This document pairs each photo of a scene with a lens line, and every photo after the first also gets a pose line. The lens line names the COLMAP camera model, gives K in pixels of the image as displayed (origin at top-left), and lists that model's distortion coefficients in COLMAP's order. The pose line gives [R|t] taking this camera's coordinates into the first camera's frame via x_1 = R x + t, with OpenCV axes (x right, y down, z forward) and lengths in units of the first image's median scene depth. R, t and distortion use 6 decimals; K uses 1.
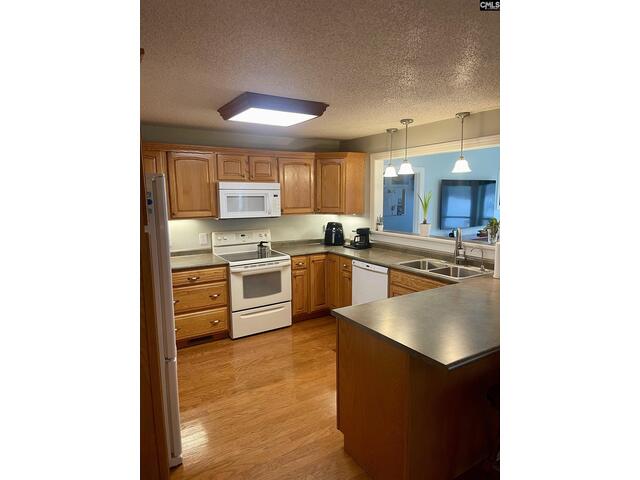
lens RADIAL K [[362.7, 0, 322.0], [0, 362.7, 239.3], [0, 0, 1]] dist [0.020782, -0.007676]
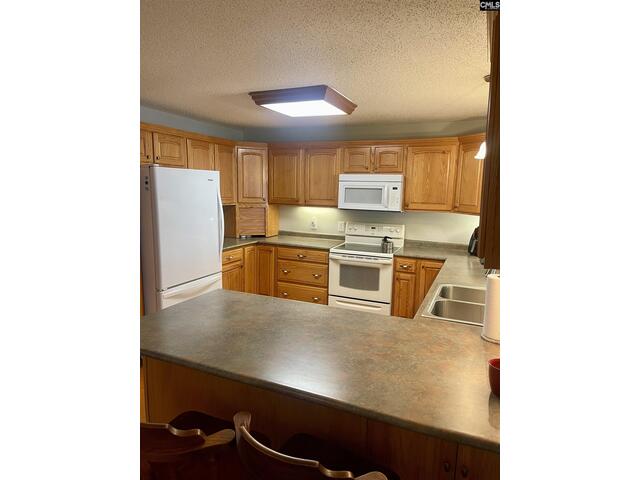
lens RADIAL K [[362.7, 0, 320.1], [0, 362.7, 244.9], [0, 0, 1]] dist [0.020782, -0.007676]
pose [[0.532923, 0.143508, -0.833905, 0.572386], [-0.133427, 0.987436, 0.084661, -0.031330], [0.835578, 0.066148, 0.545375, 0.353445]]
